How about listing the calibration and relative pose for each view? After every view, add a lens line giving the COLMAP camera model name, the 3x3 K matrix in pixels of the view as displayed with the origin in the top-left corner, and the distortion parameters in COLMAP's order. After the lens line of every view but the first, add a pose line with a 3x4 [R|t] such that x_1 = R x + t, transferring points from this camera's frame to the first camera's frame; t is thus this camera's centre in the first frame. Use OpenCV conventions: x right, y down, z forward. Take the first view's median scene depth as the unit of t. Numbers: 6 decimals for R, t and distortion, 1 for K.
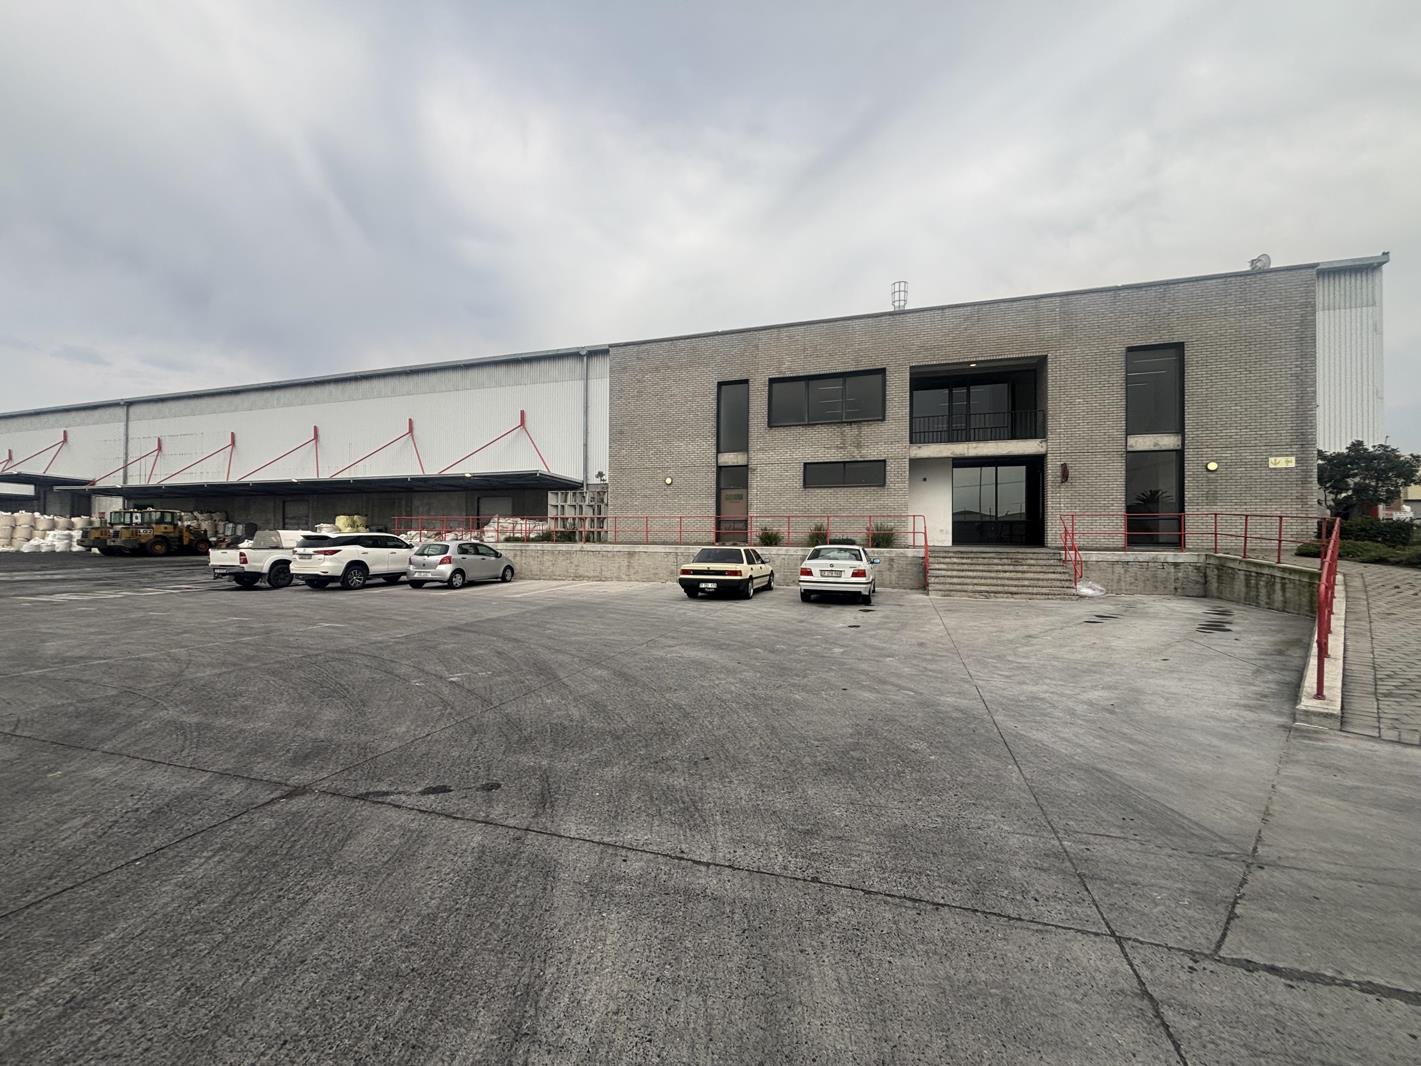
lens RADIAL K [[563.8, 0, 707.9], [0, 563.8, 527.7], [0, 0, 1]] dist [0.021958, 0.000118]
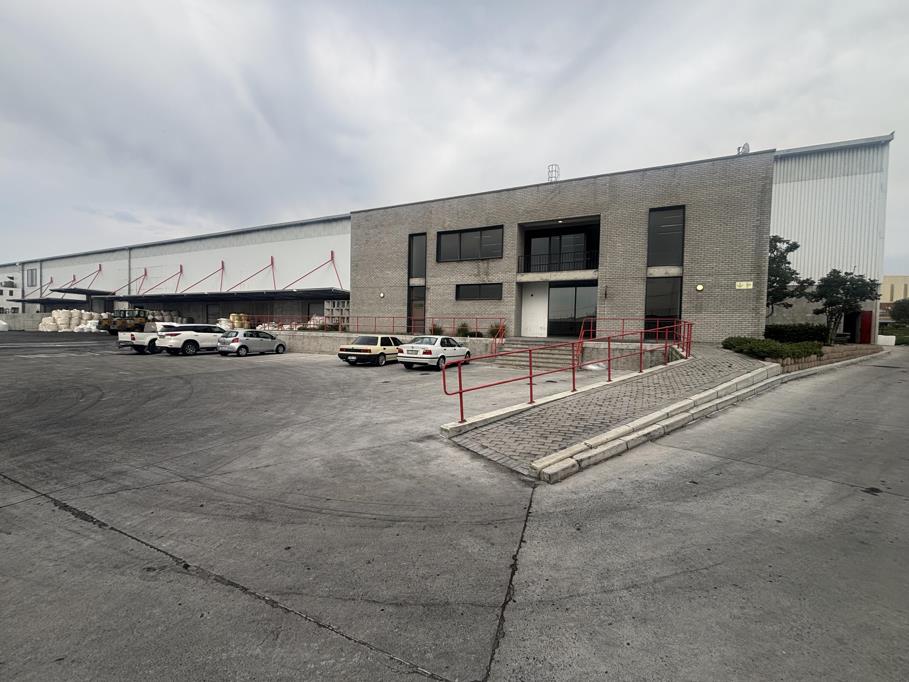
lens RADIAL K [[372.5, 0, 451.6], [0, 372.5, 338.2], [0, 0, 1]] dist [0.023445, -0.000025]
pose [[0.991150, 0.017763, -0.131551, 0.305326], [-0.012302, 0.999033, 0.042210, -0.006649], [0.132174, -0.040218, 0.990410, -0.065733]]
